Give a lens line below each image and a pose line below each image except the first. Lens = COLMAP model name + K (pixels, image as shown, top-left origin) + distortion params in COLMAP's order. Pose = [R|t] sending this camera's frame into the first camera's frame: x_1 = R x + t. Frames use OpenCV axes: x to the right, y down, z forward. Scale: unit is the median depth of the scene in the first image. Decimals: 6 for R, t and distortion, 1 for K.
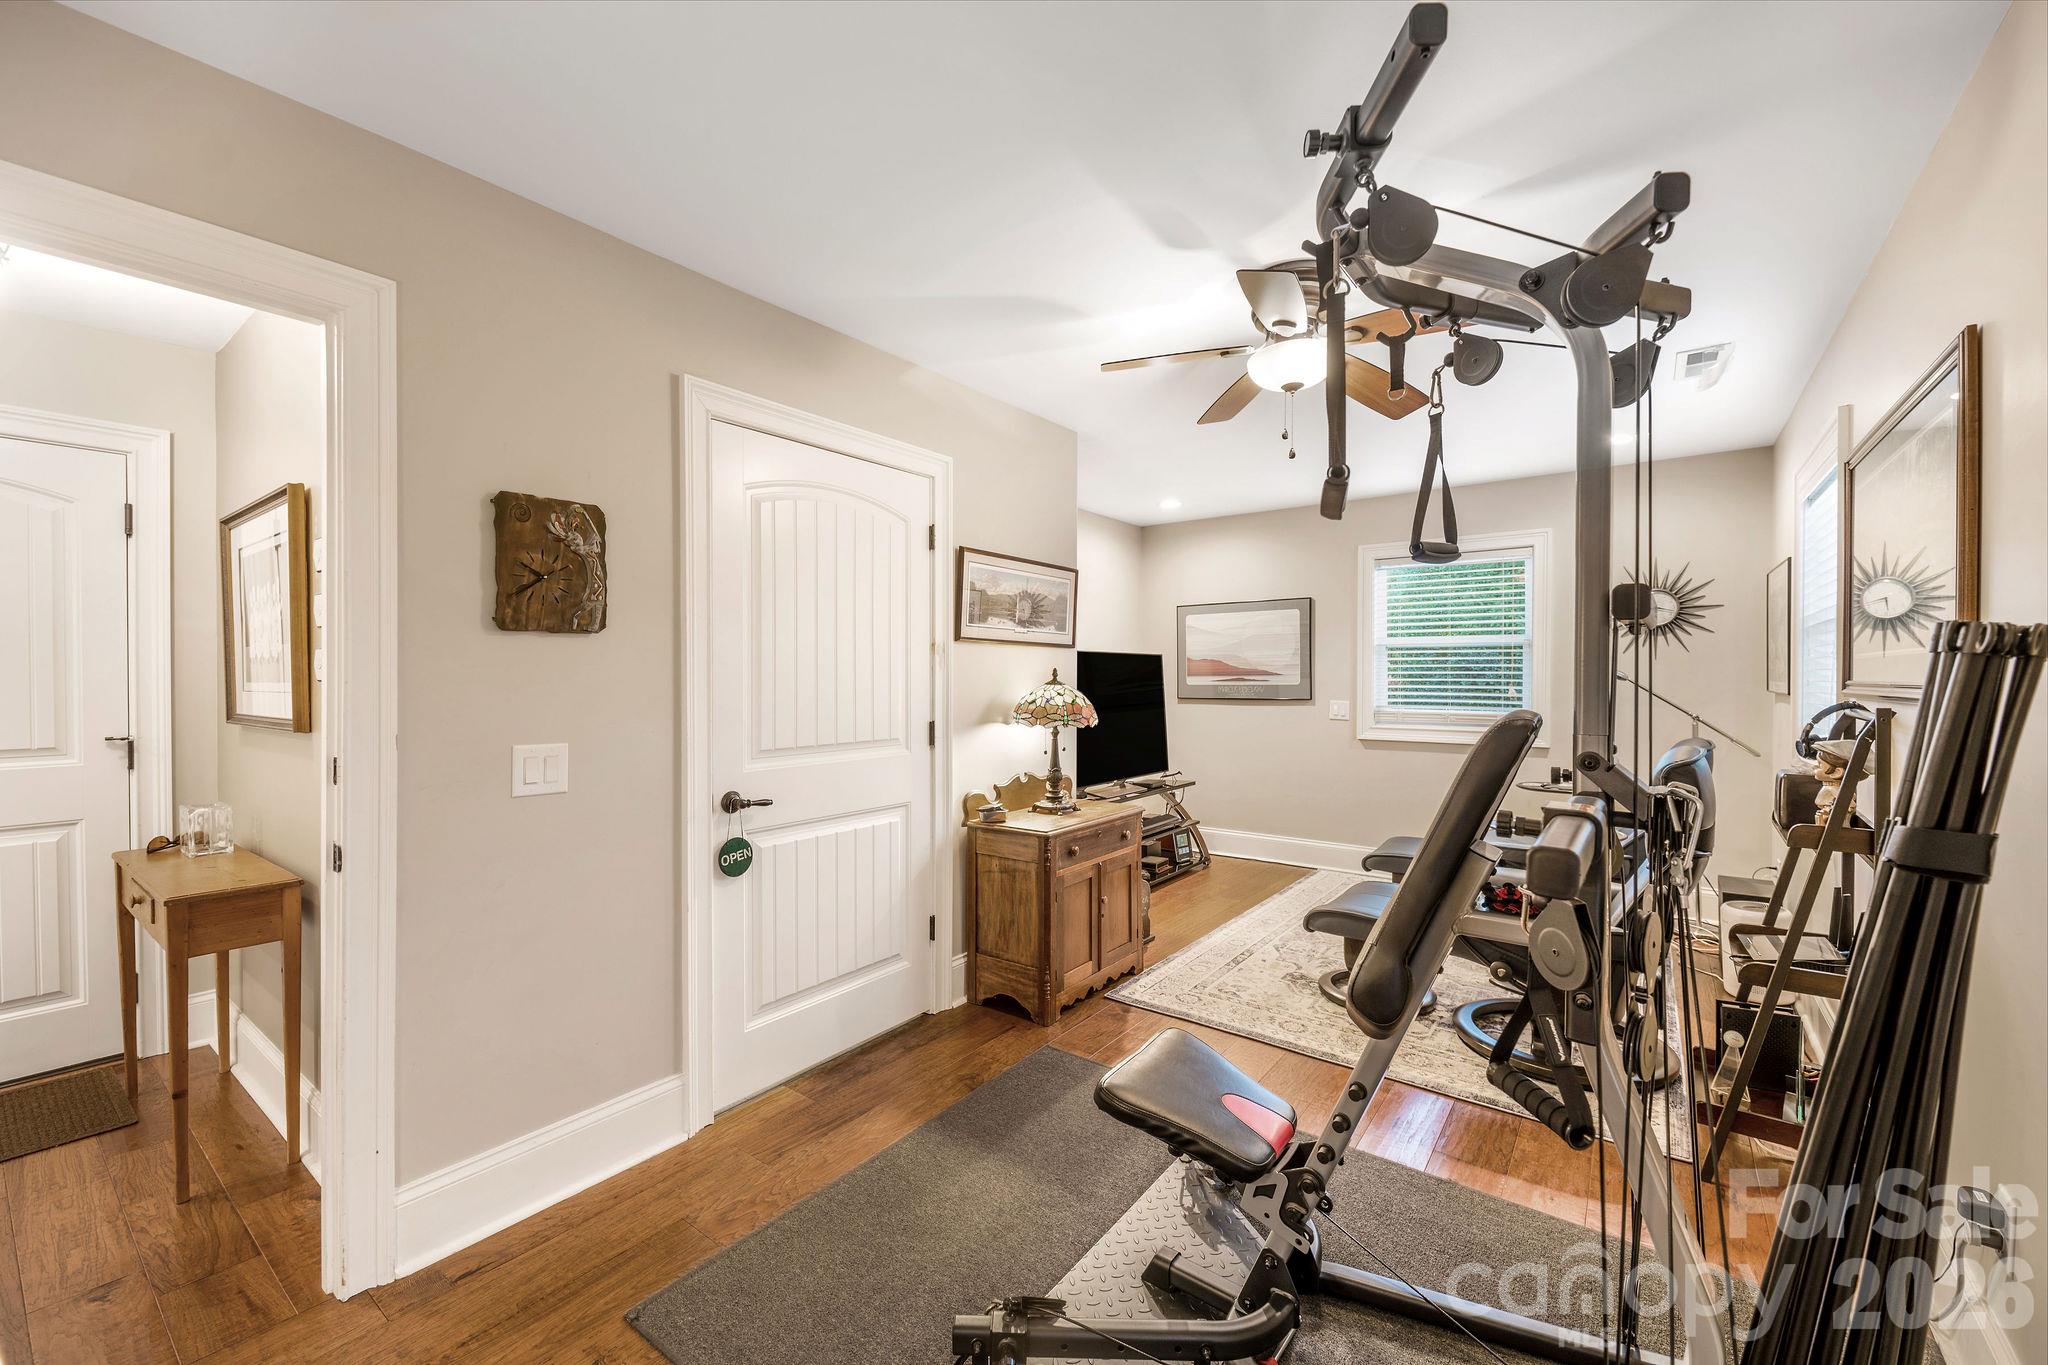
lens RADIAL K [[827.6, 0, 1029.9], [0, 827.6, 685.8], [0, 0, 1]] dist [0.002913, -0.004668]
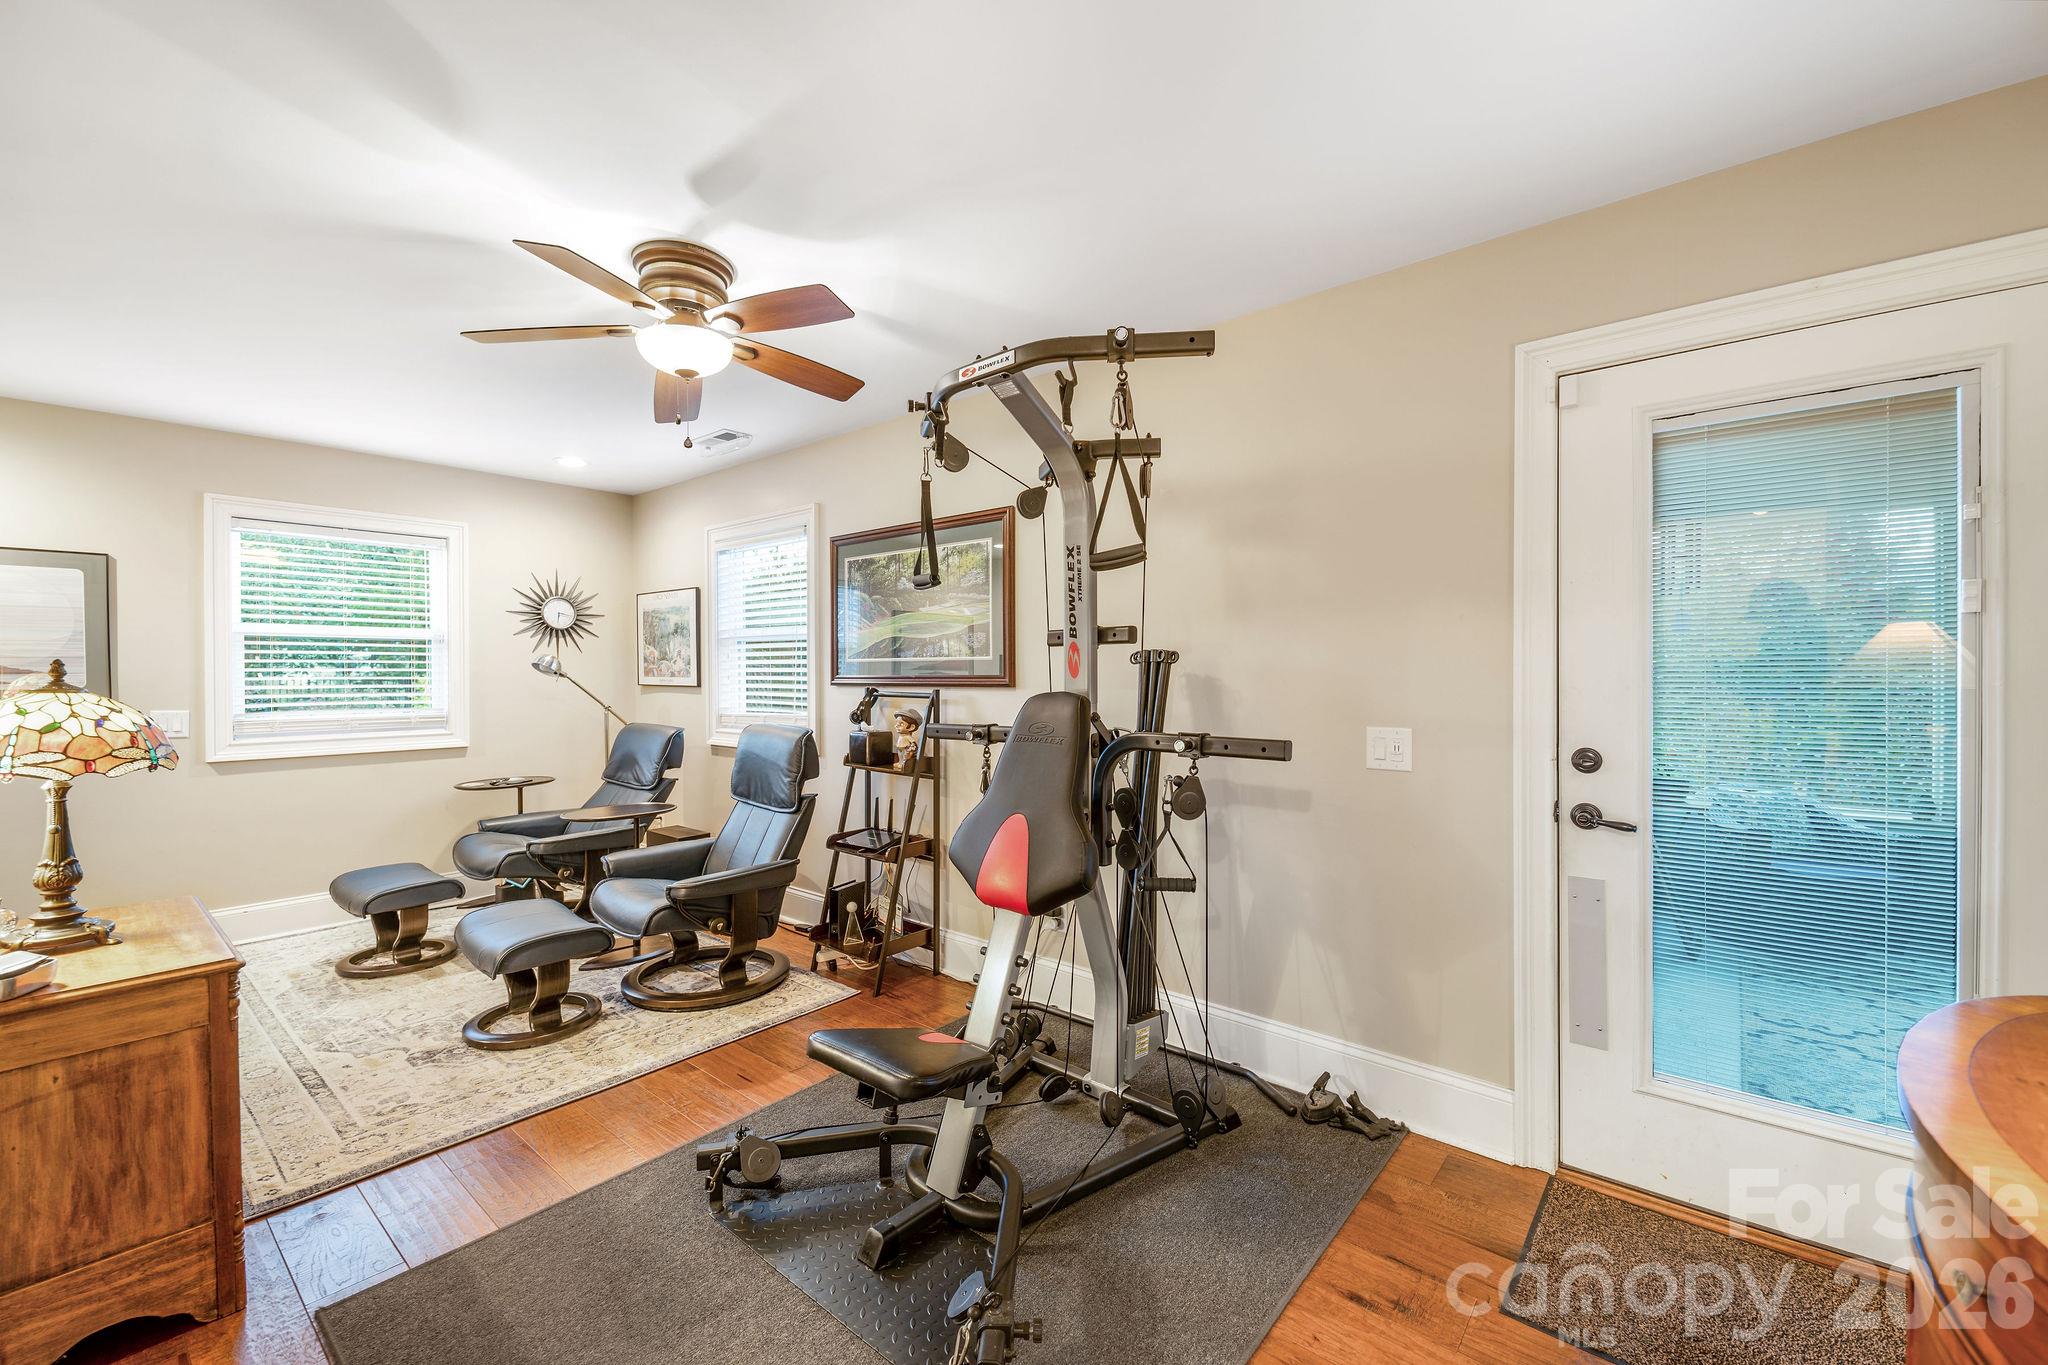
lens RADIAL K [[827.6, 0, 1029.8], [0, 827.6, 673.0], [0, 0, 1]] dist [0.002913, -0.004668]
pose [[0.036882, -0.001285, 0.999319, -0.440565], [0.016028, 0.999871, 0.000694, -0.003468], [-0.999191, 0.015991, 0.036897, 0.391419]]
